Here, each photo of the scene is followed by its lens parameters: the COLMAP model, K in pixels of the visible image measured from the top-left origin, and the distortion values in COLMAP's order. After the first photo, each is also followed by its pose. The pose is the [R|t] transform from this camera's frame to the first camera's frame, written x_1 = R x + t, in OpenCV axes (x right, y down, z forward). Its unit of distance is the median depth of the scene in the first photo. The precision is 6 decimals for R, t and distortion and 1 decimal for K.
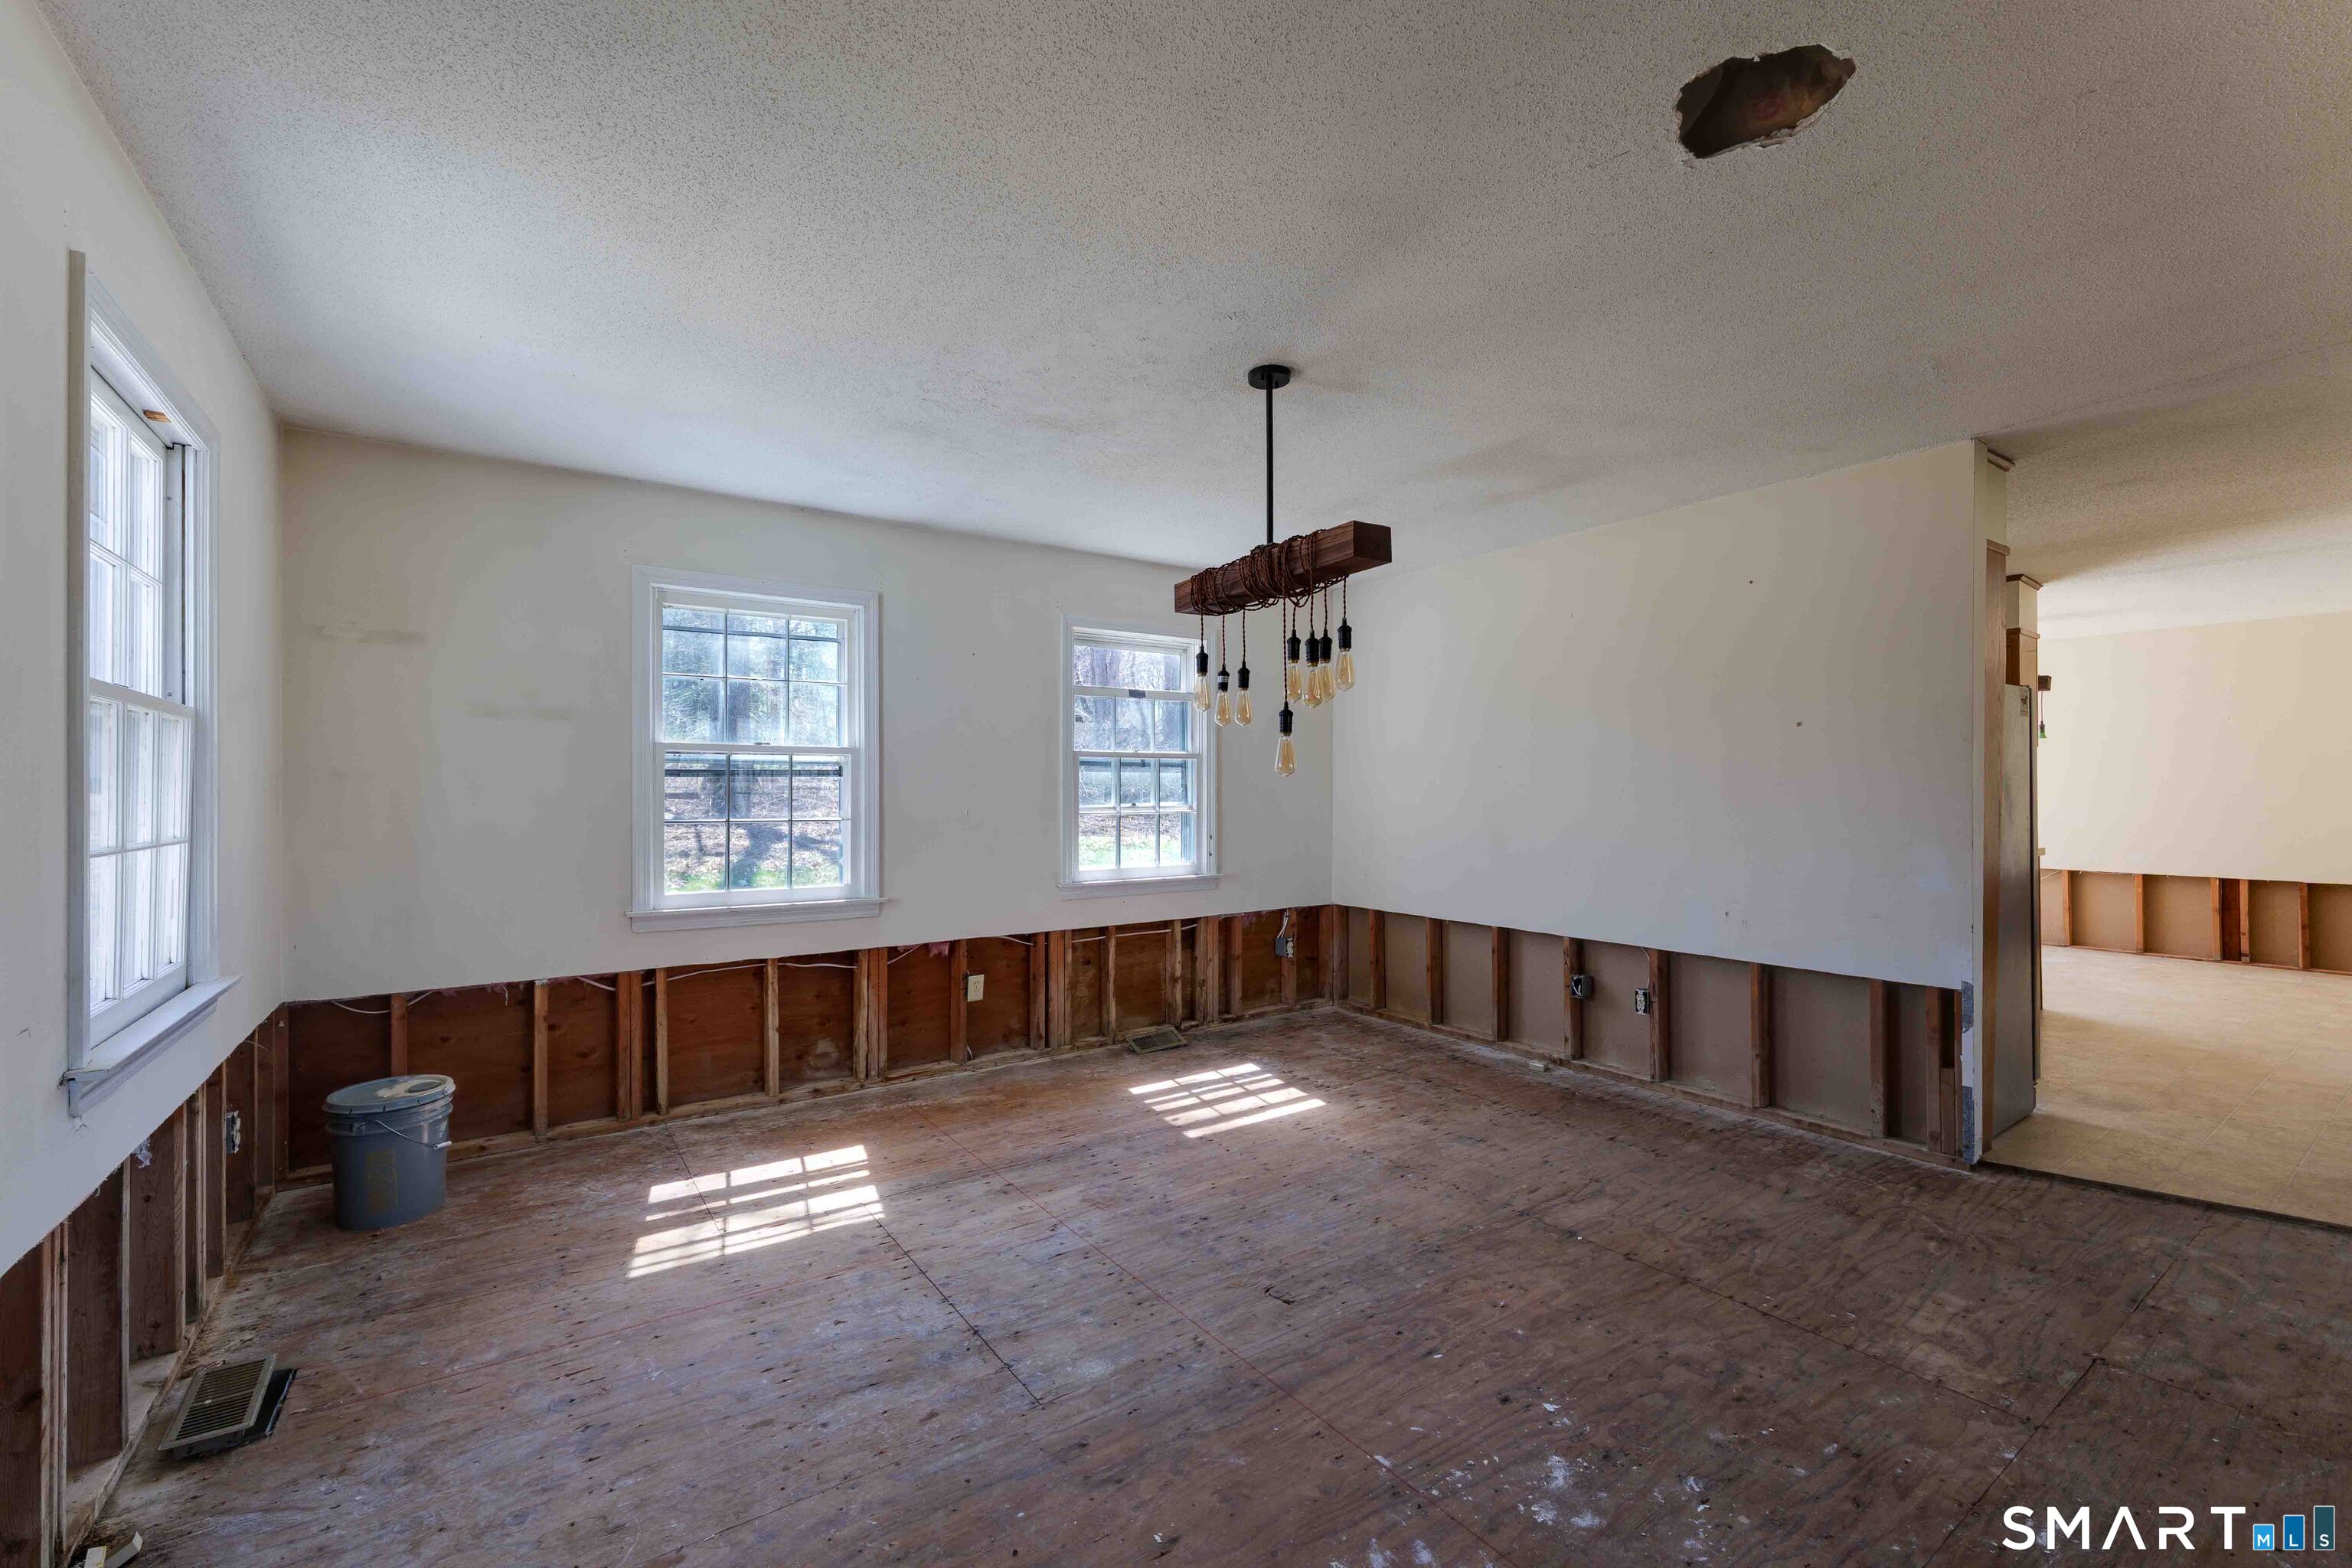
lens RADIAL K [[987.6, 0, 1176.0], [0, 987.6, 784.0], [0, 0, 1]] dist [-0.001764, 0.000001]
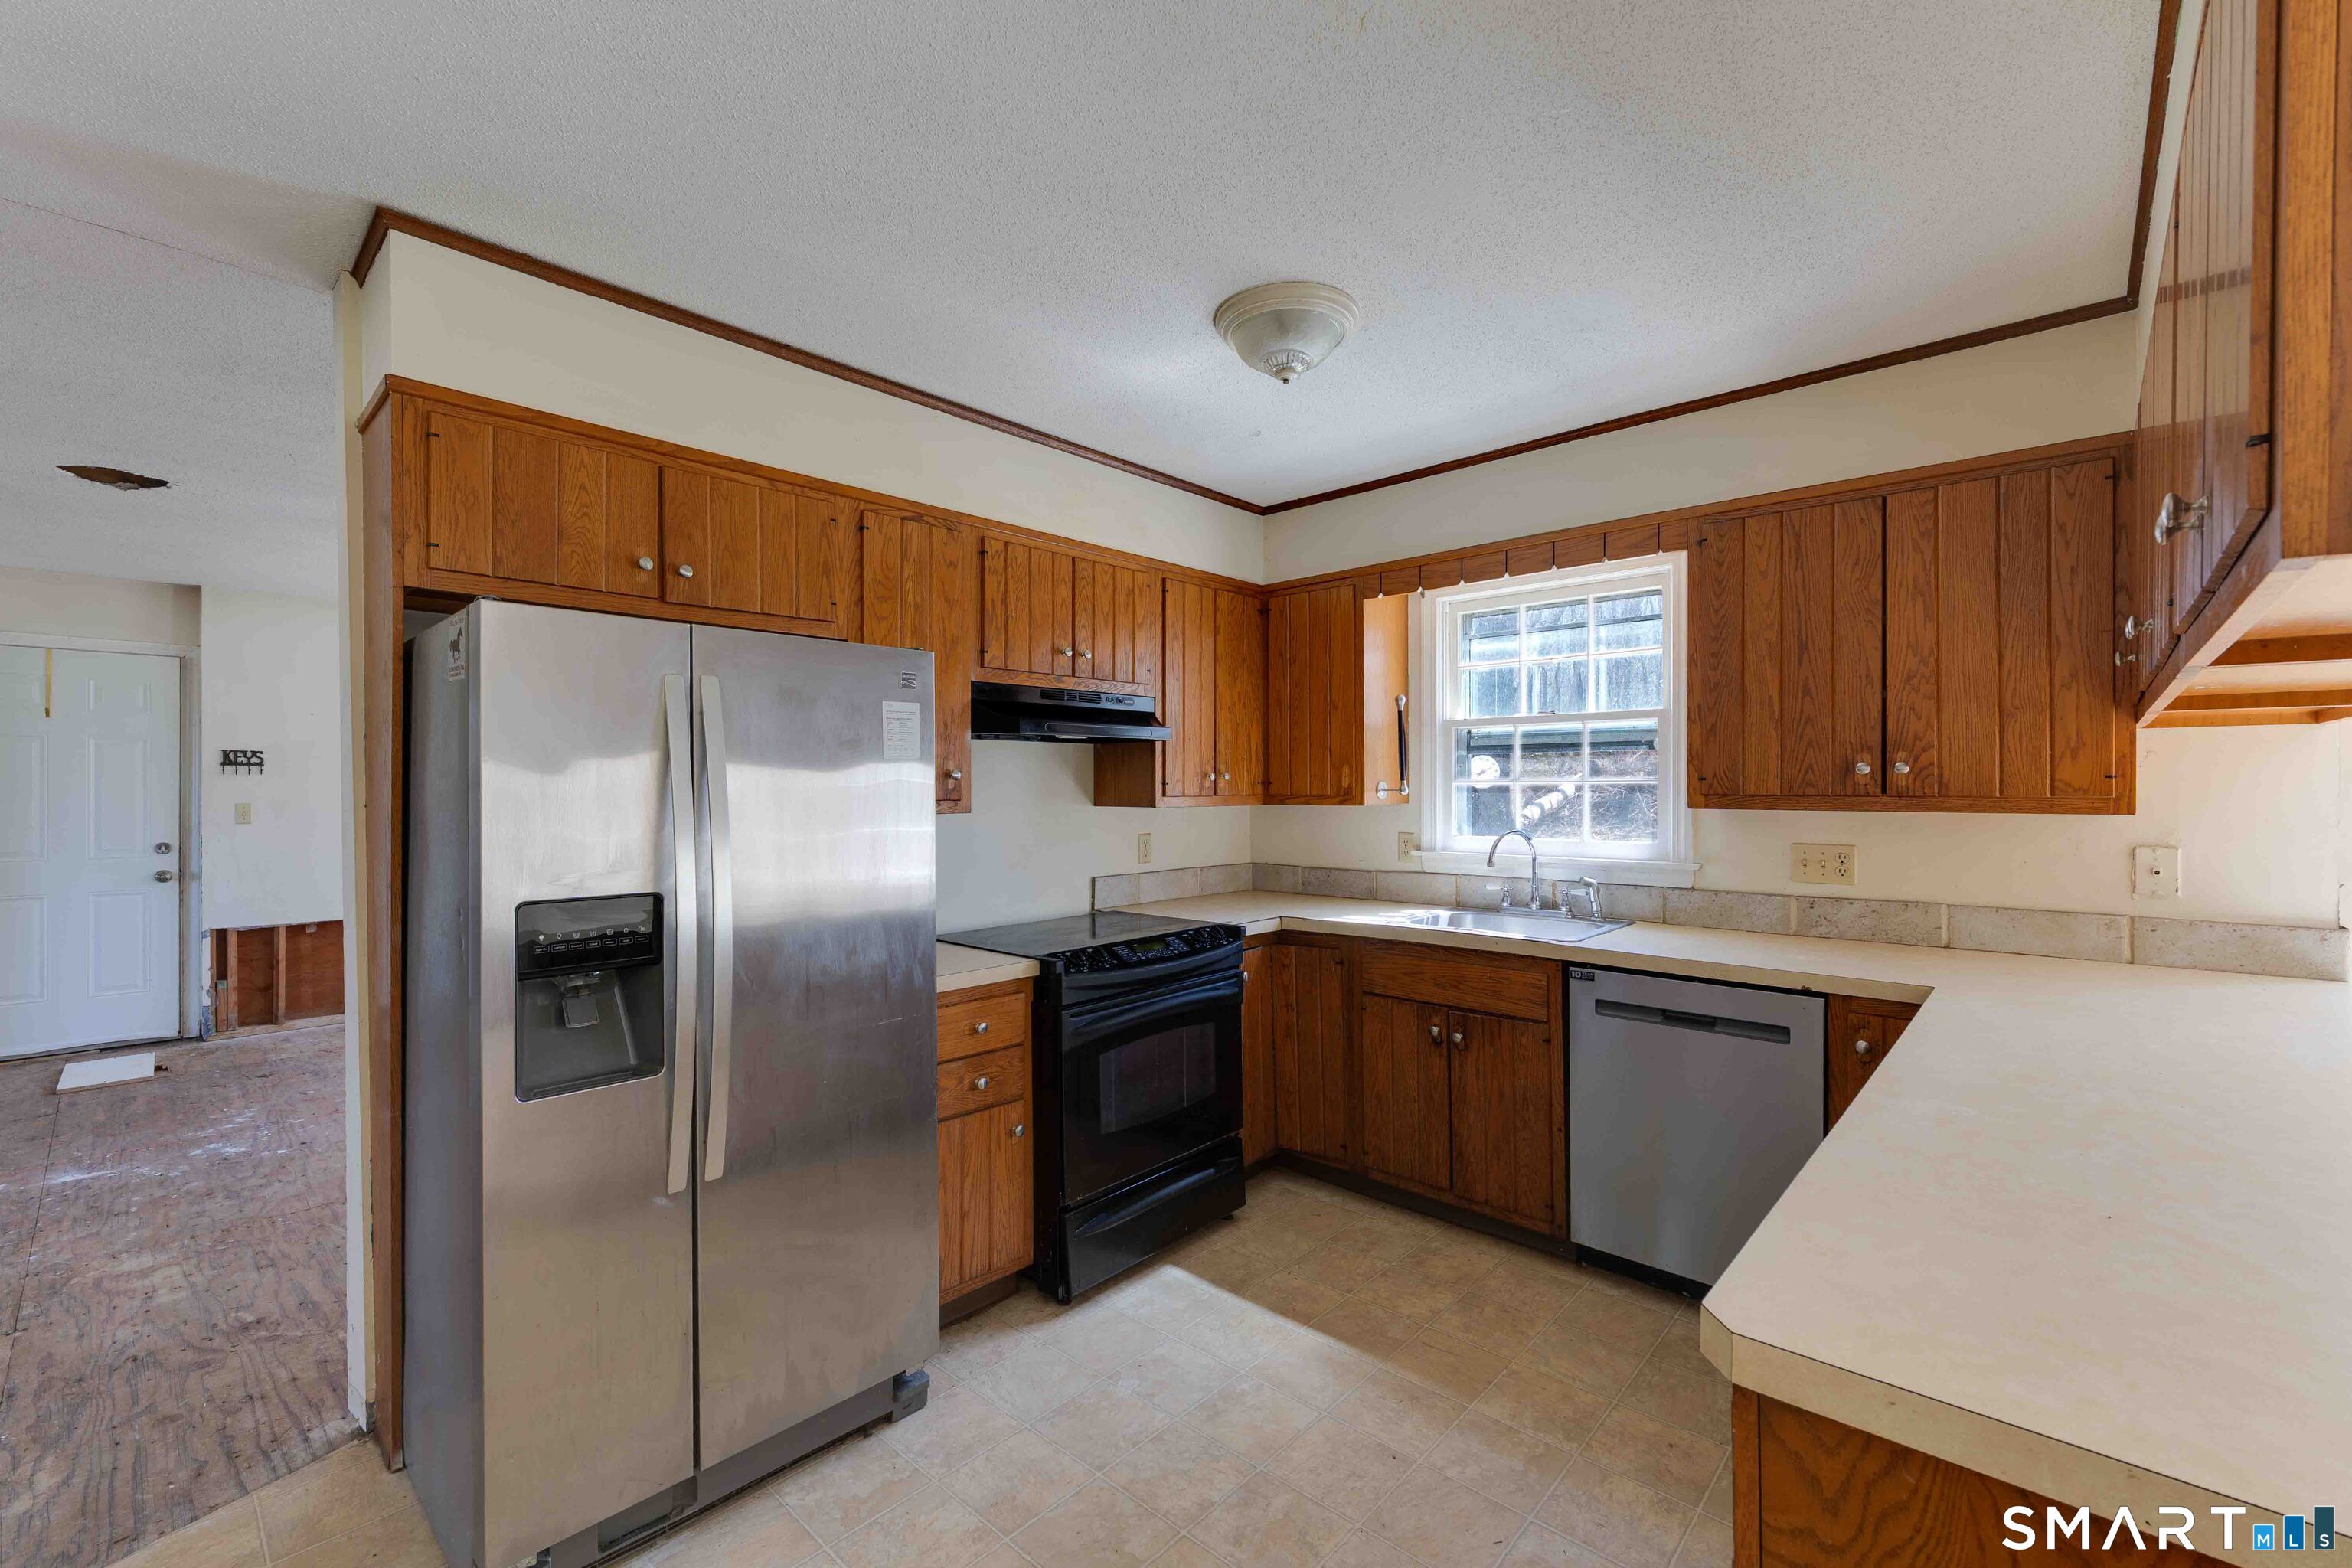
lens RADIAL K [[976.0, 0, 1137.6], [0, 976.0, 784.1], [0, 0, 1]] dist [-0.002047, 0.000228]
pose [[0.190983, -0.001461, -0.981592, 1.388974], [0.005283, 0.999986, -0.000460, -0.021317], [0.981579, -0.005098, 0.190988, 1.254008]]
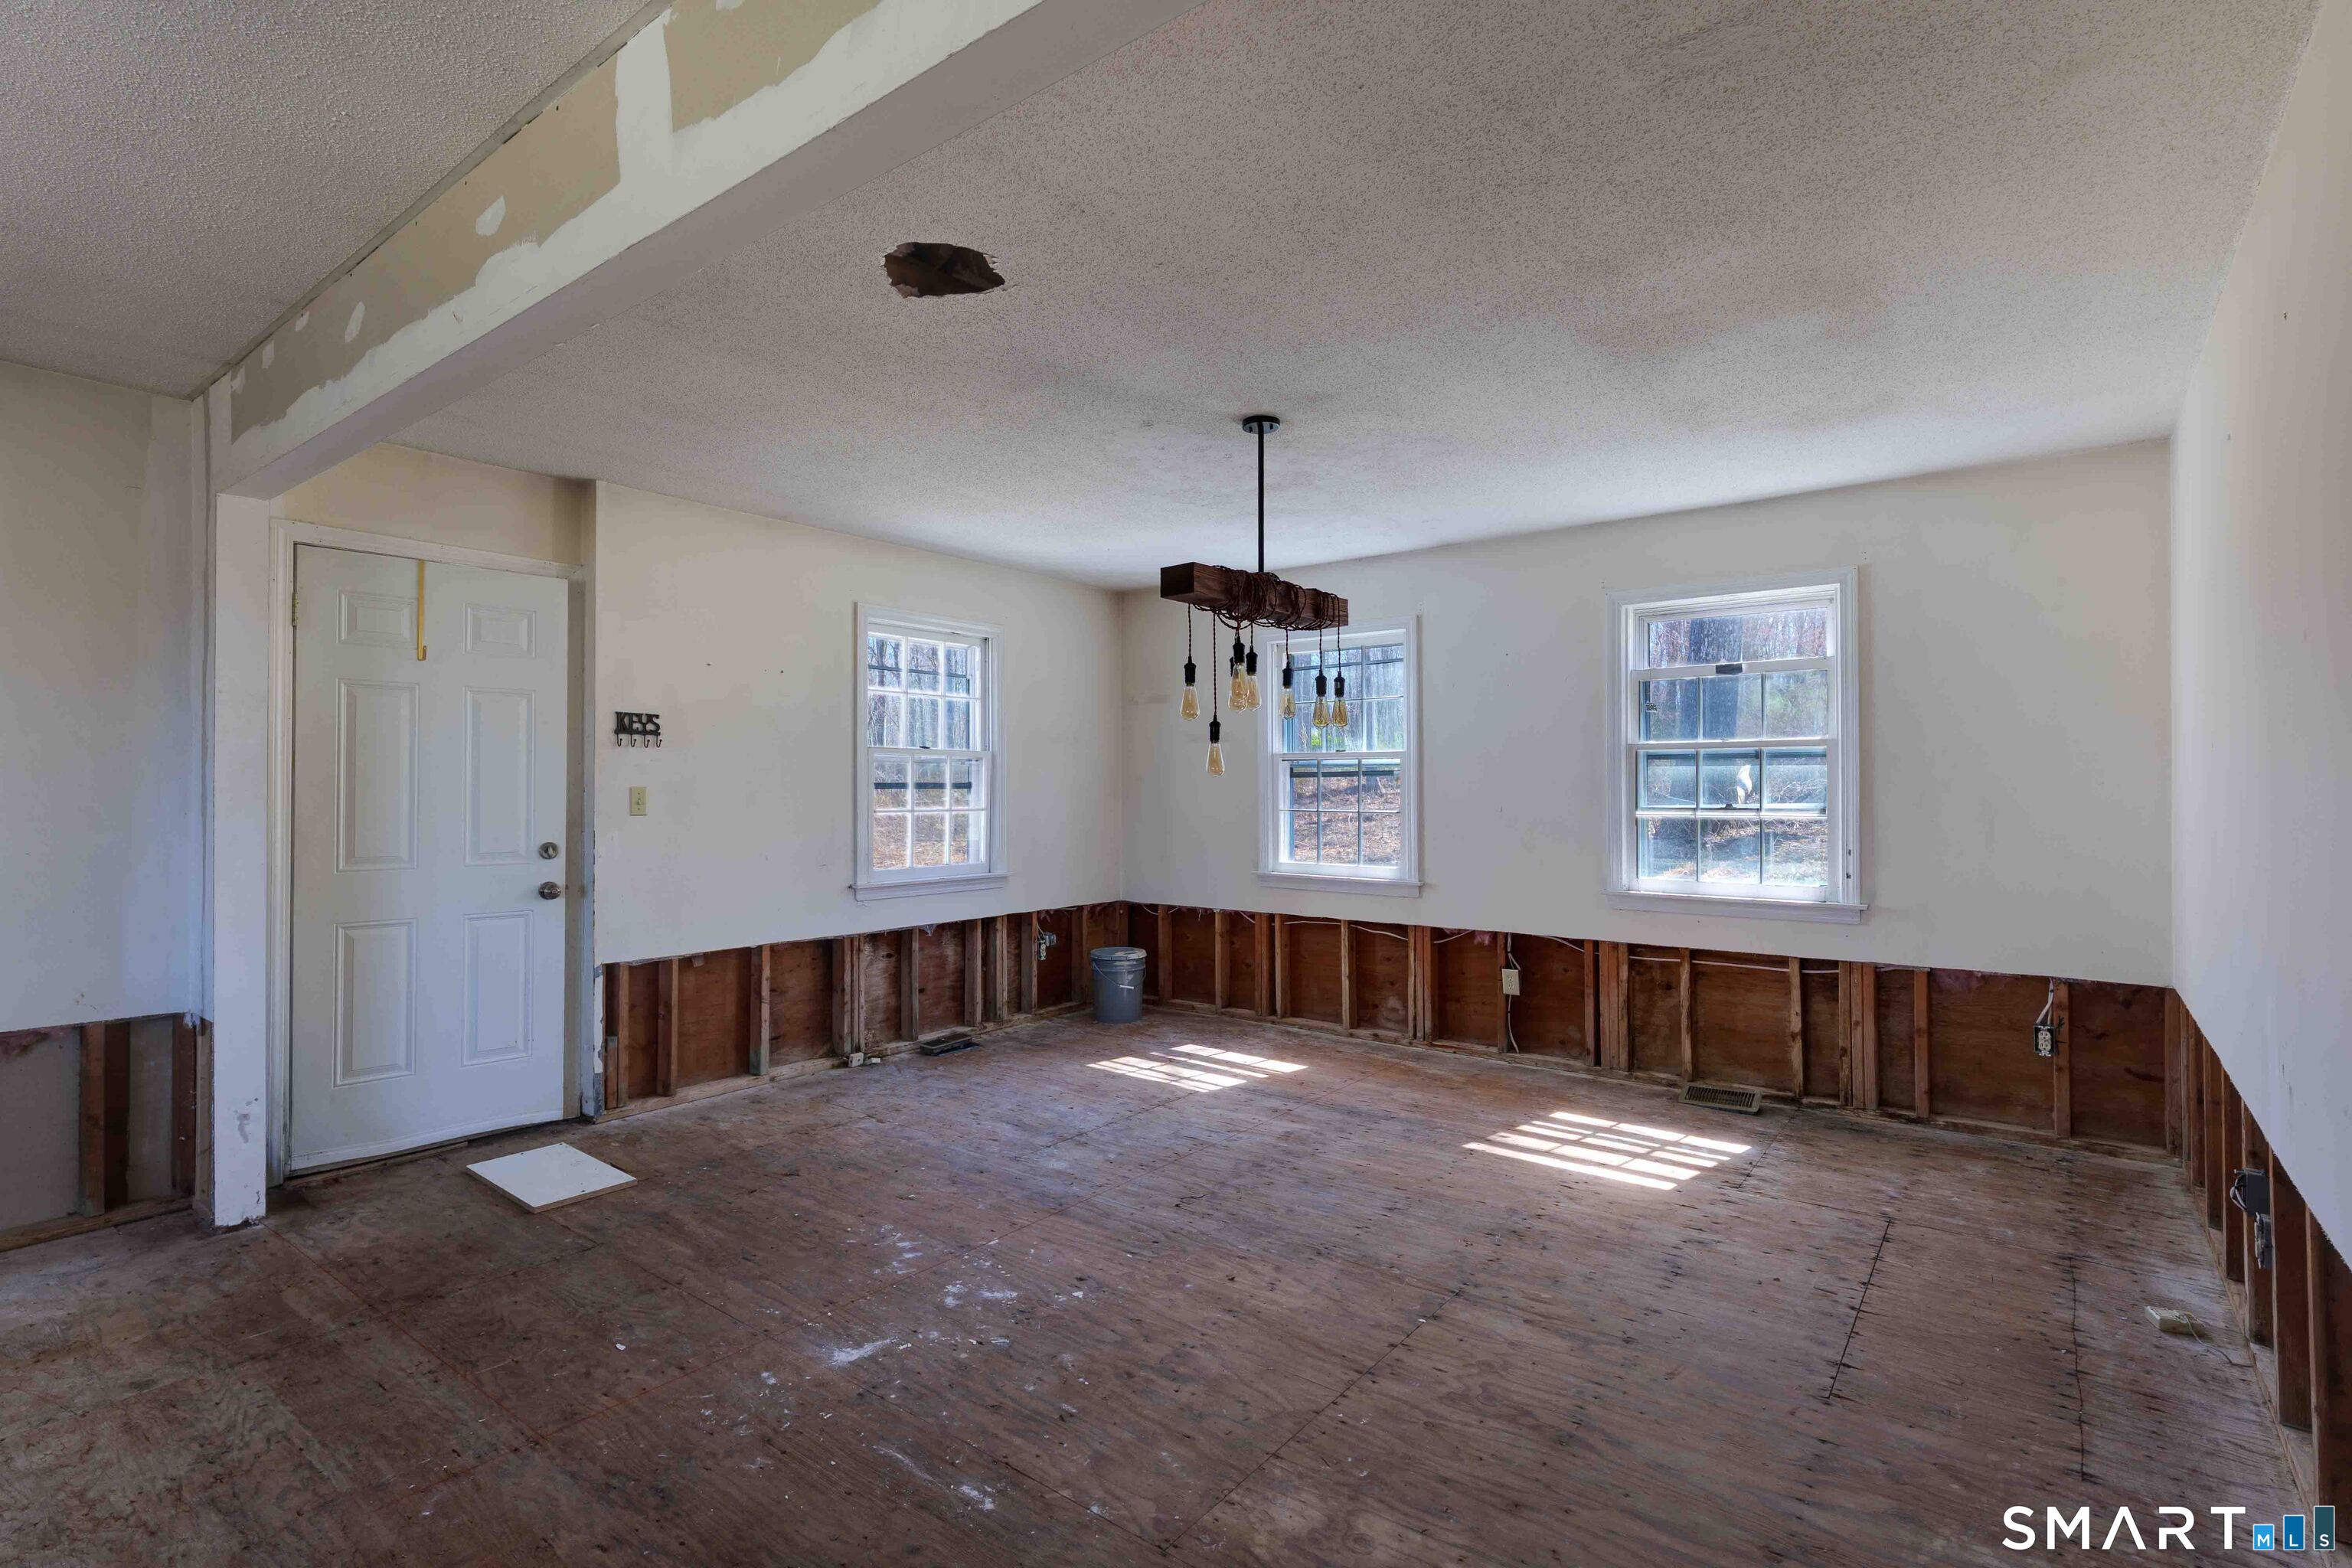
lens RADIAL K [[1098.4, 0, 1140.5], [0, 1098.4, 780.3], [0, 0, 1]] dist [0.014990, -0.000313]
pose [[0.278299, -0.003849, -0.960487, 0.974333], [0.006001, 0.999979, -0.002268, -0.001675], [0.960476, -0.005133, 0.278317, 0.395073]]
